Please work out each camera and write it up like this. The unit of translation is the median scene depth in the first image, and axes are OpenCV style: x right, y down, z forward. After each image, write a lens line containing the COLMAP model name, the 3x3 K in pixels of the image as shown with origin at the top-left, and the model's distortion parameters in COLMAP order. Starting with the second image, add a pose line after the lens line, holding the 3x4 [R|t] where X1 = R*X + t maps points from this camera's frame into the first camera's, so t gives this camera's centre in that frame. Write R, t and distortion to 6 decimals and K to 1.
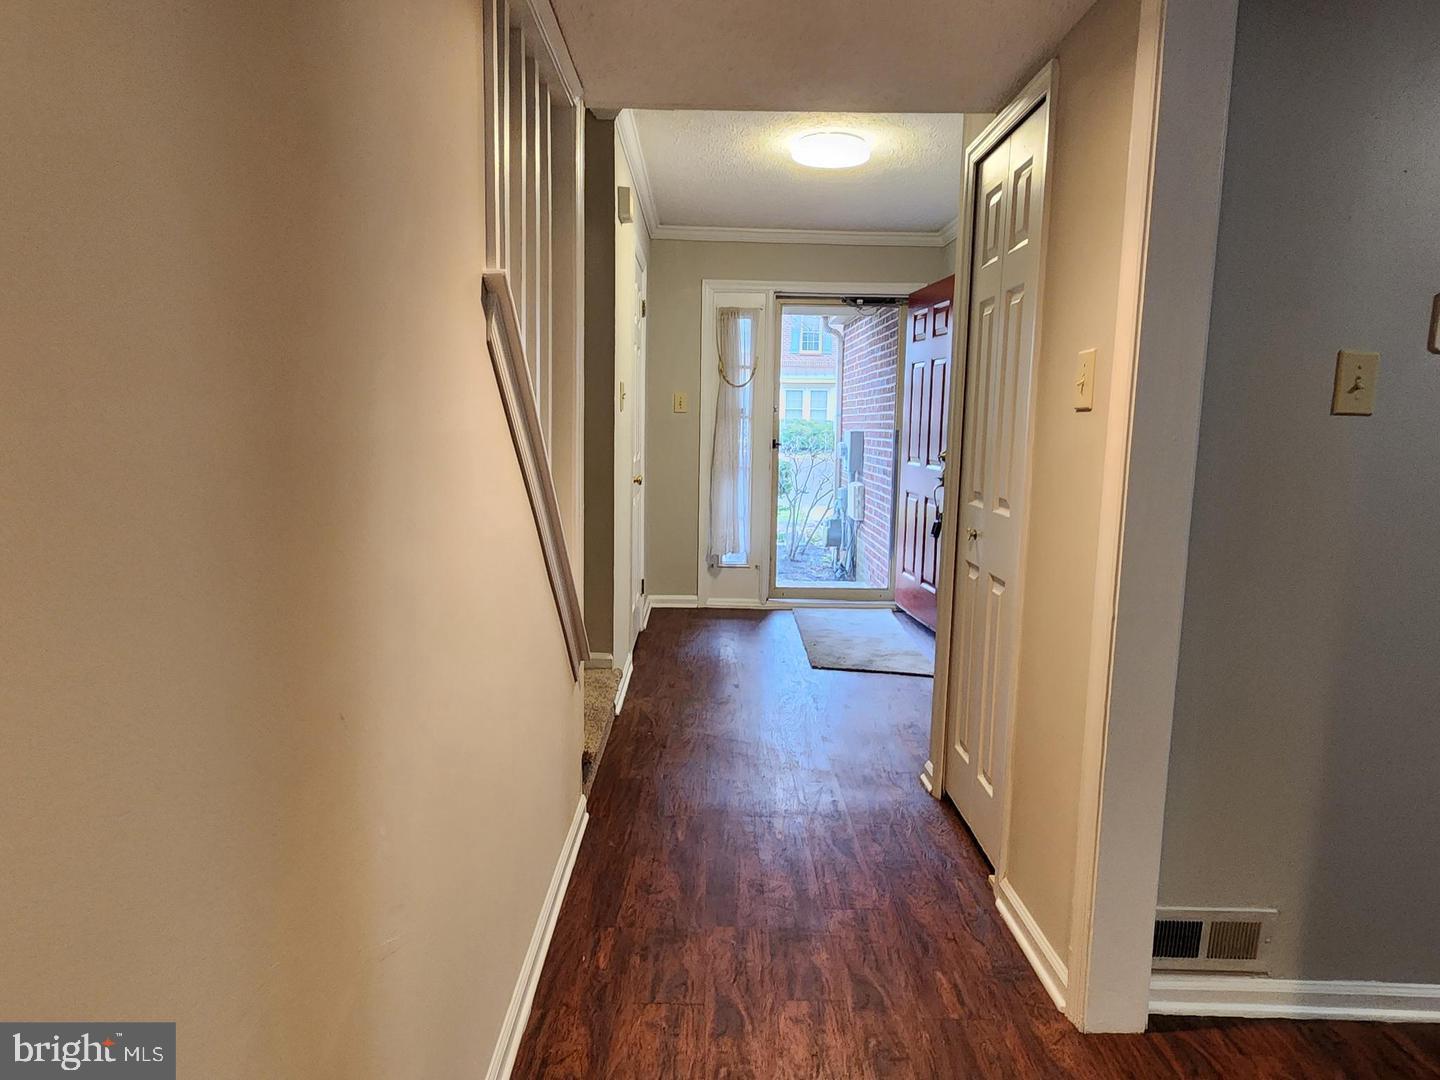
lens RADIAL K [[880.5, 0, 711.7], [0, 880.5, 536.2], [0, 0, 1]] dist [-0.001572, 0.002603]
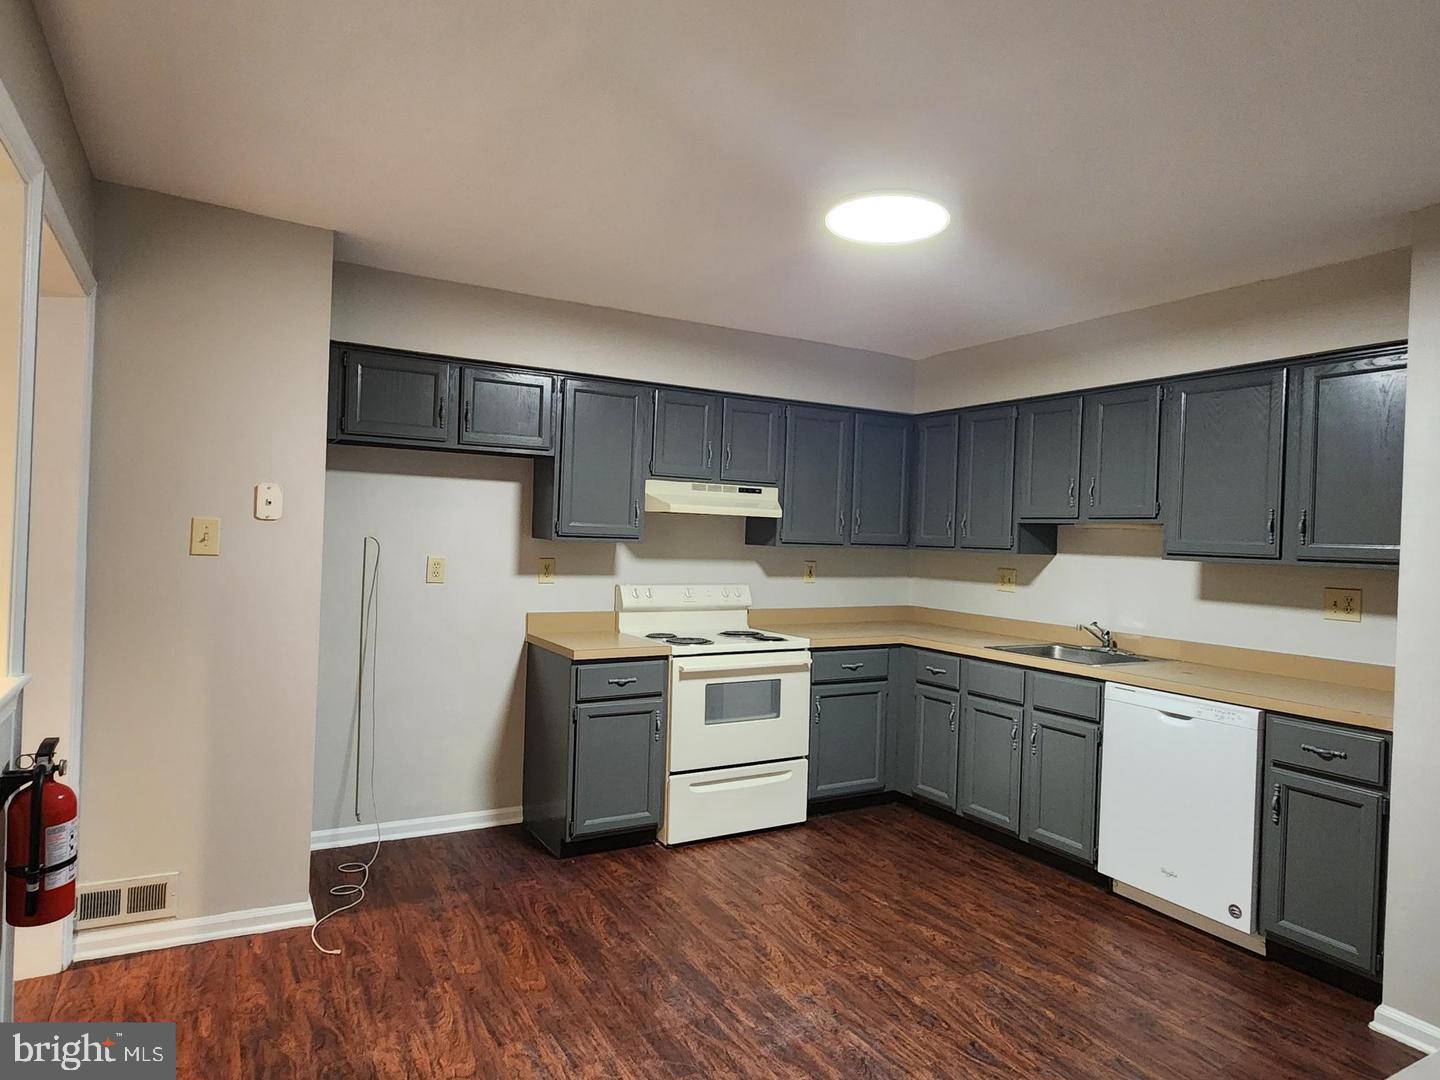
lens RADIAL K [[880.5, 0, 718.2], [0, 880.5, 535.4], [0, 0, 1]] dist [-0.001572, 0.002603]
pose [[0.865342, 0.015455, 0.500943, 0.217501], [0.043287, 0.993485, -0.105426, 0.013140], [-0.499308, 0.112914, 0.859035, -0.278986]]
